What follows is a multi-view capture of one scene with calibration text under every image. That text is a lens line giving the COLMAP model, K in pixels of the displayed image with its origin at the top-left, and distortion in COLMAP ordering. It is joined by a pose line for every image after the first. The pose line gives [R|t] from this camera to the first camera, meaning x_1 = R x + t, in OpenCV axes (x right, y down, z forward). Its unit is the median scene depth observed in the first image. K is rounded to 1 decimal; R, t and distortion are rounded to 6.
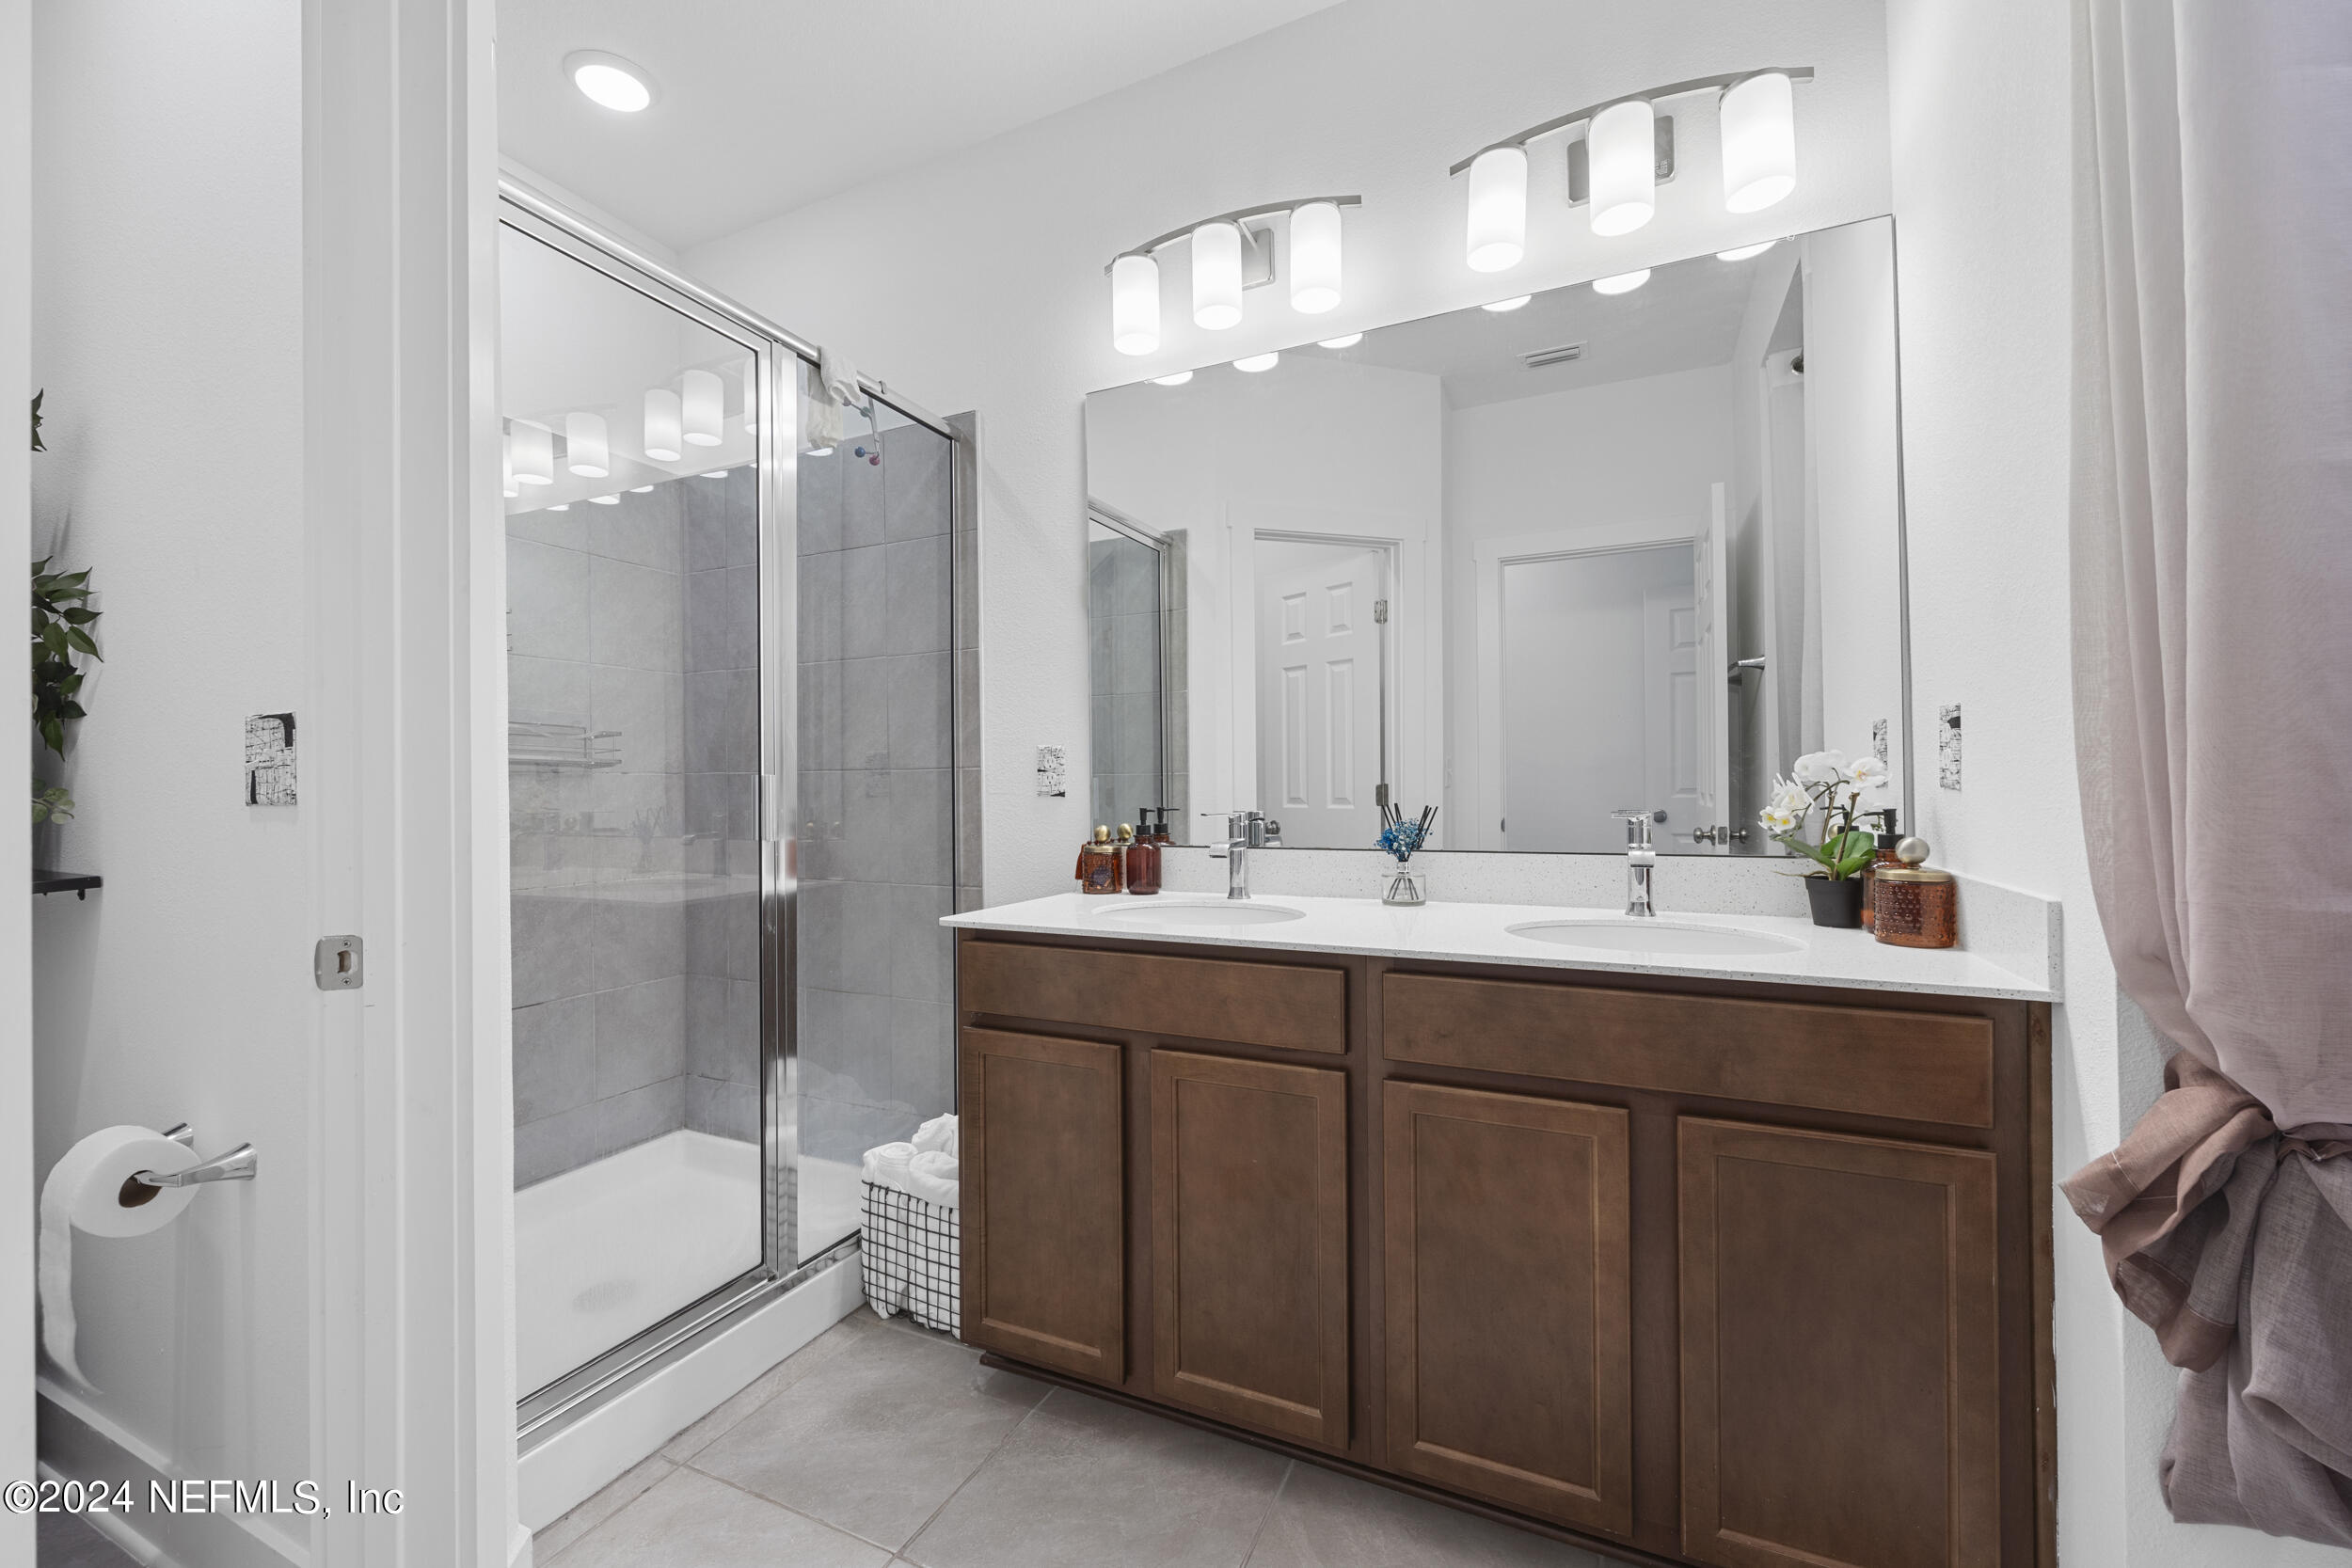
lens RADIAL K [[949.5, 0, 1174.6], [0, 949.5, 774.7], [0, 0, 1]] dist [-0.009641, 0.001194]
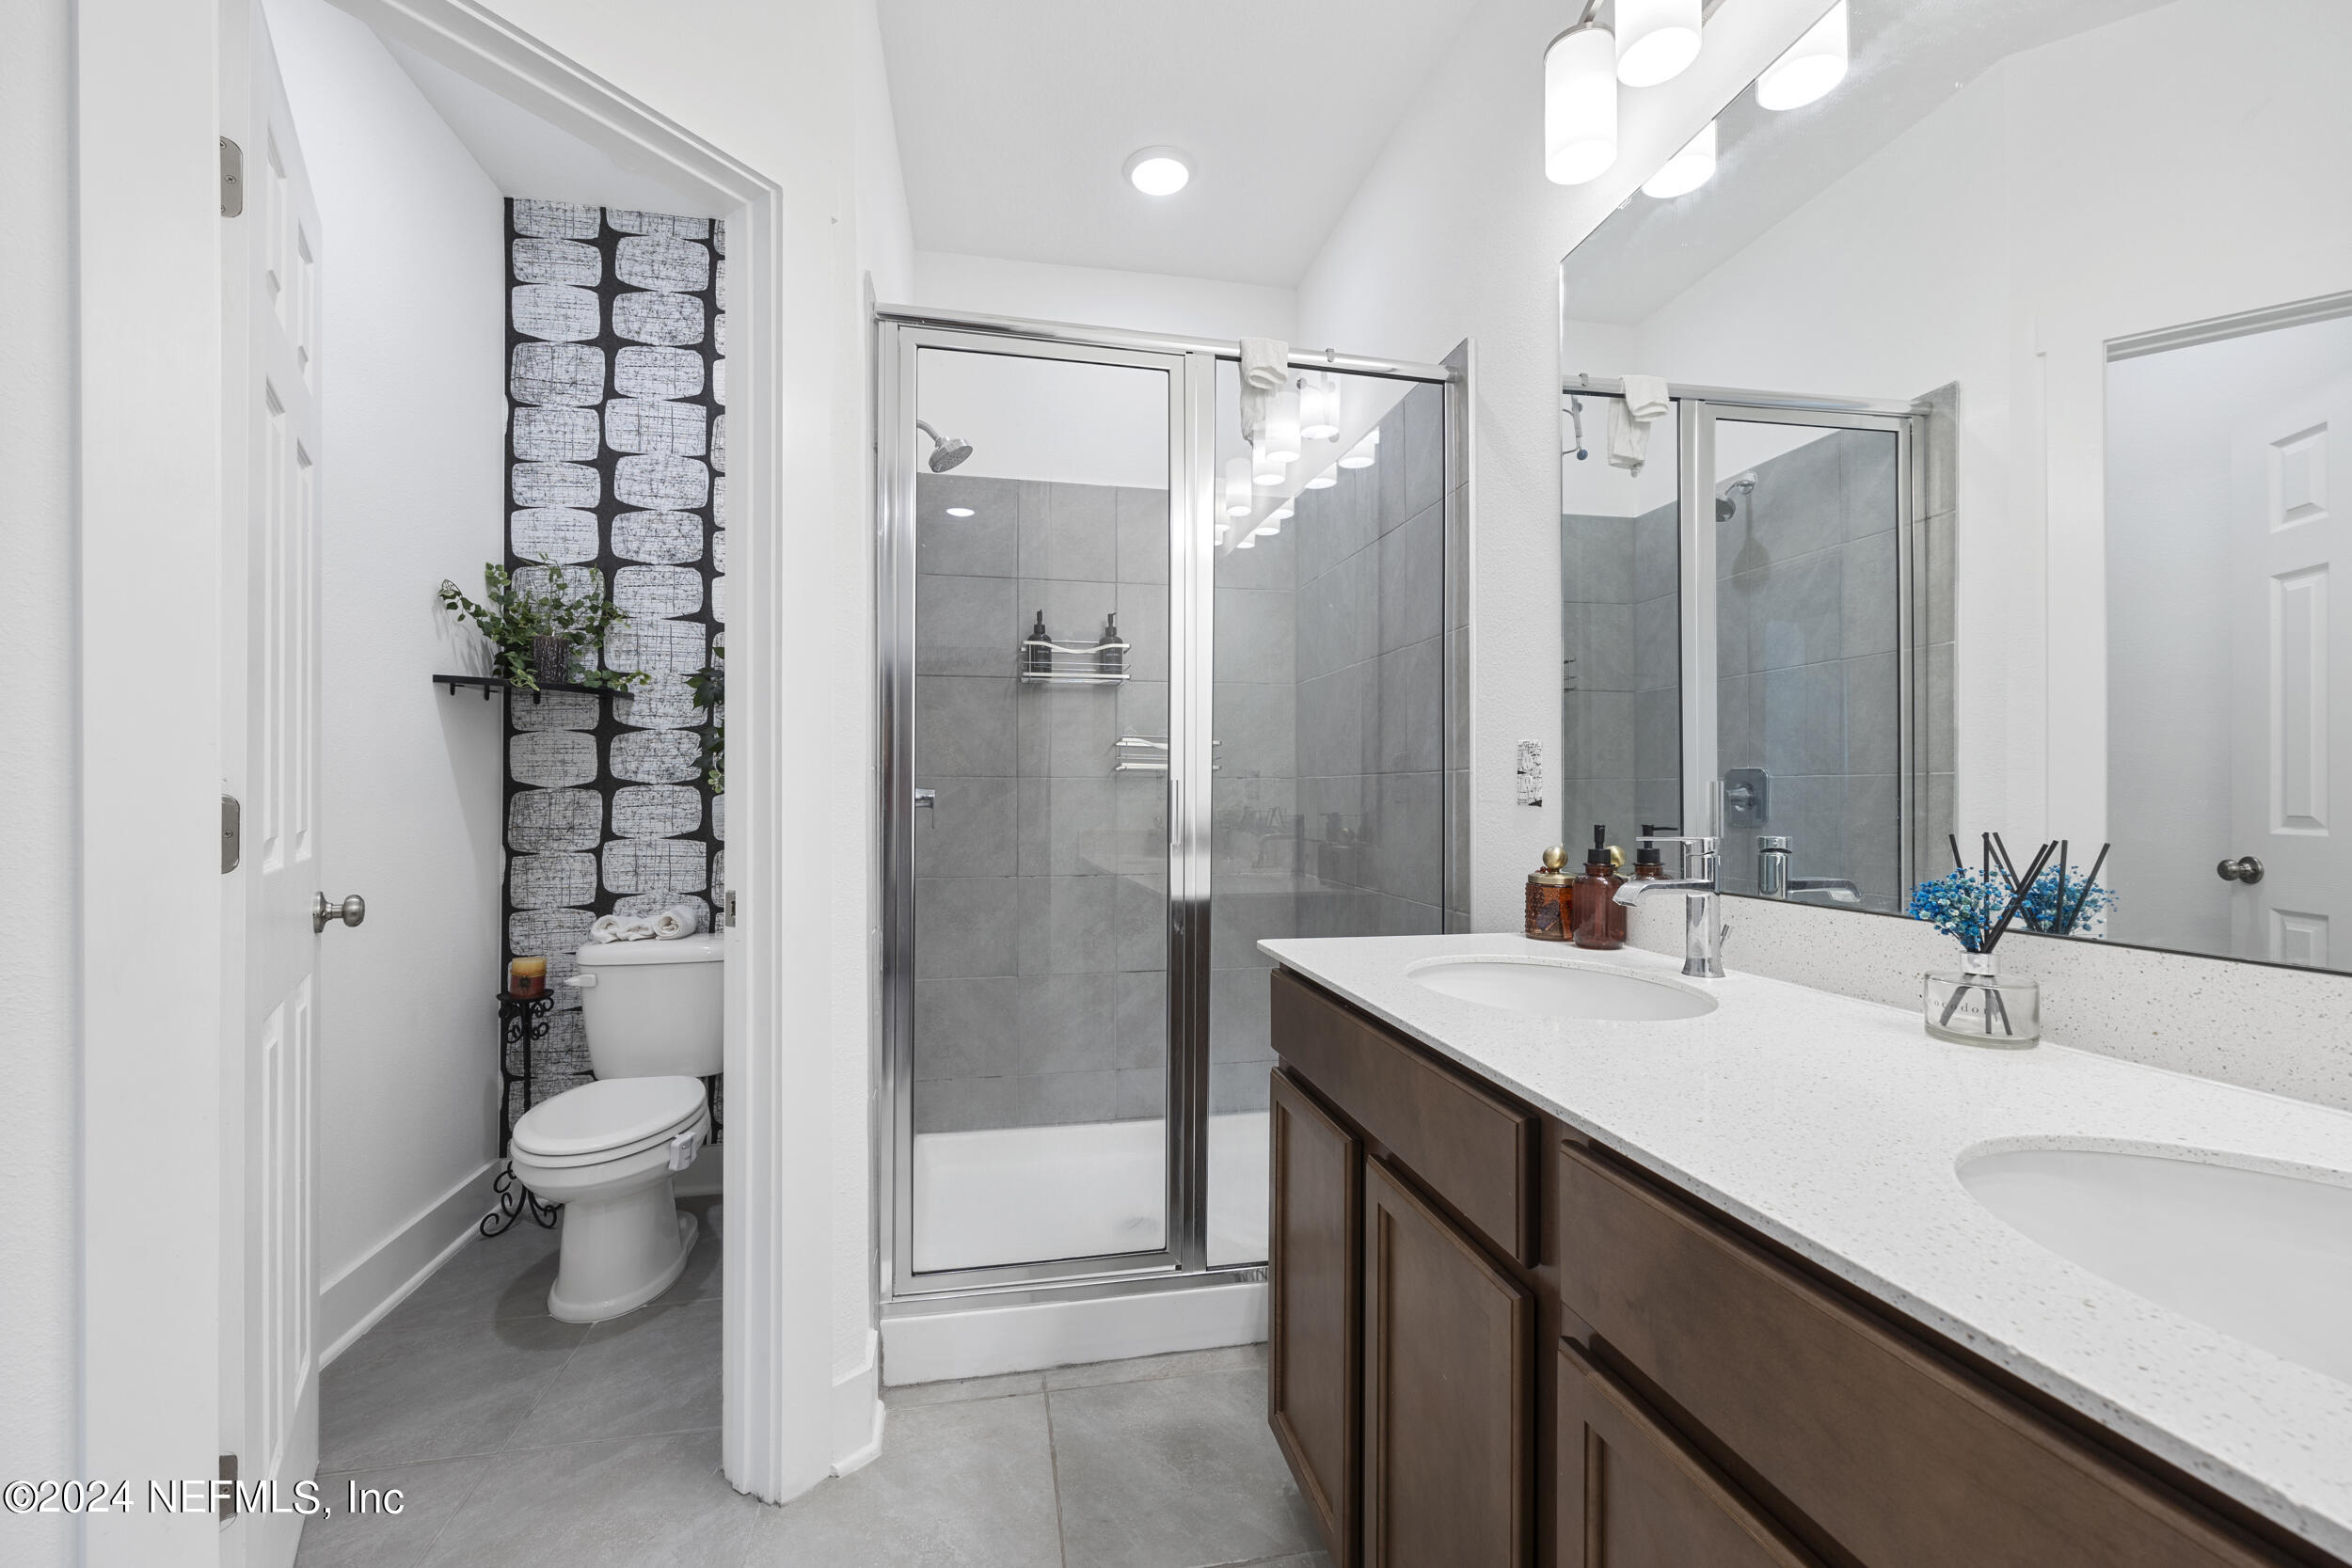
lens RADIAL K [[949.5, 0, 1172.4], [0, 949.5, 793.1], [0, 0, 1]] dist [-0.009641, 0.001194]
pose [[0.583340, 0.005978, -0.812206, 0.346539], [0.007448, 0.999891, 0.012709, 0.000578], [0.812194, -0.013463, 0.583232, 0.338523]]
